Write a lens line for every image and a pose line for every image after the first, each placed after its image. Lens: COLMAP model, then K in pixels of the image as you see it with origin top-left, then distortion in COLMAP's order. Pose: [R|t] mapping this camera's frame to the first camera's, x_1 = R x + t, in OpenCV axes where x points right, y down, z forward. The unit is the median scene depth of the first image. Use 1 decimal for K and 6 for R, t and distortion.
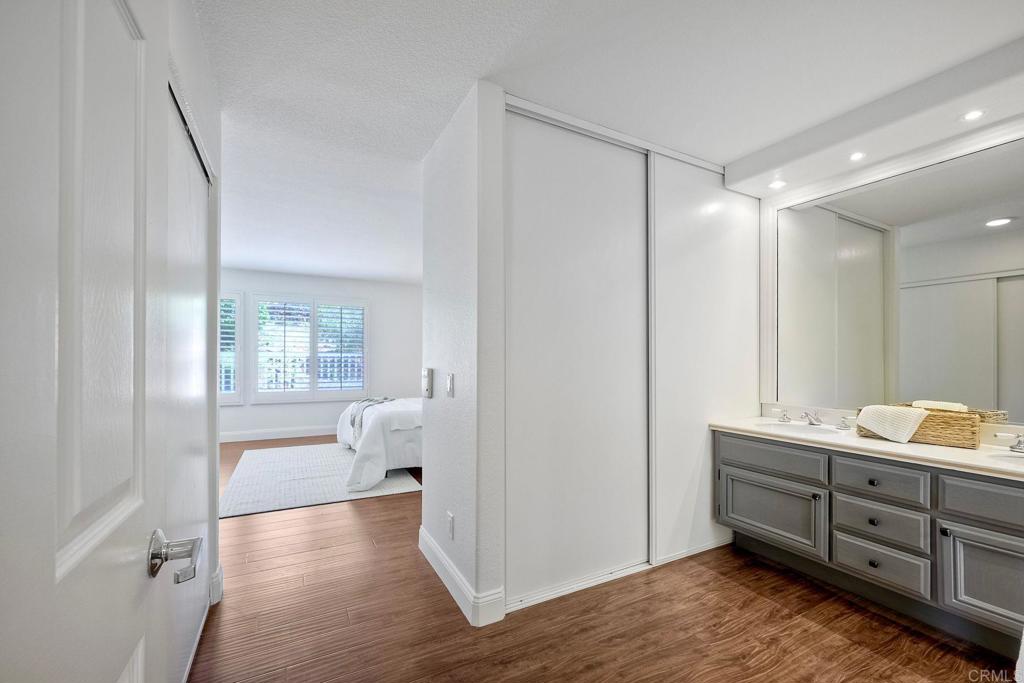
lens RADIAL K [[430.9, 0, 527.3], [0, 430.9, 359.4], [0, 0, 1]] dist [-0.000301, 0.000093]
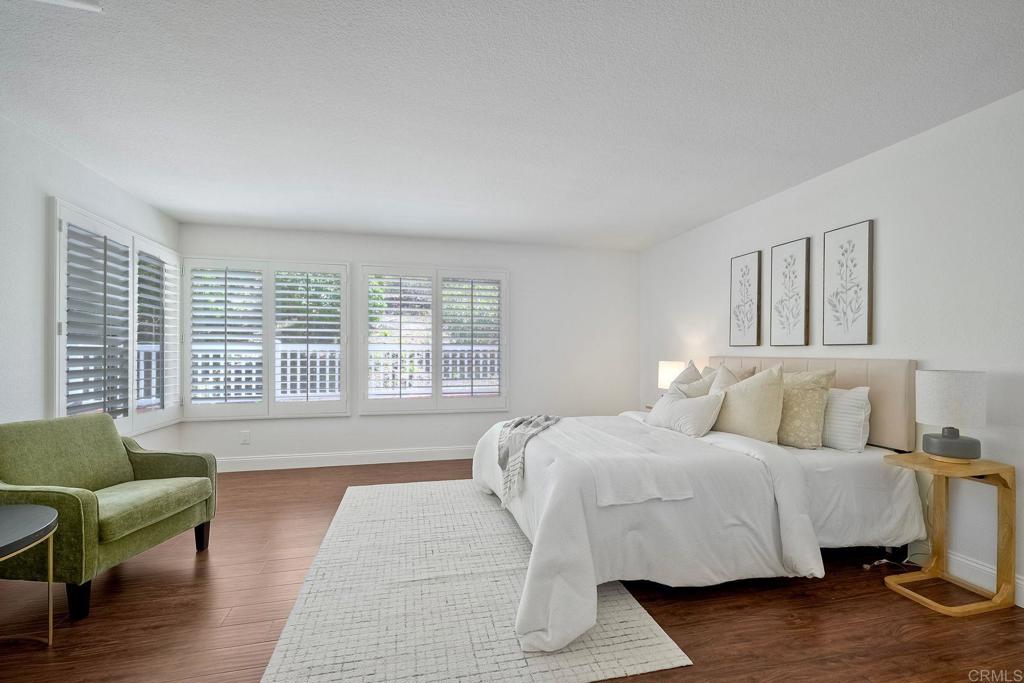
lens RADIAL K [[430.9, 0, 510.4], [0, 430.9, 349.6], [0, 0, 1]] dist [-0.000301, 0.000093]
pose [[0.963666, -0.004391, -0.267076, -0.182482], [0.002776, 0.999976, -0.006425, -0.002440], [0.267097, 0.005450, 0.963654, 0.334412]]
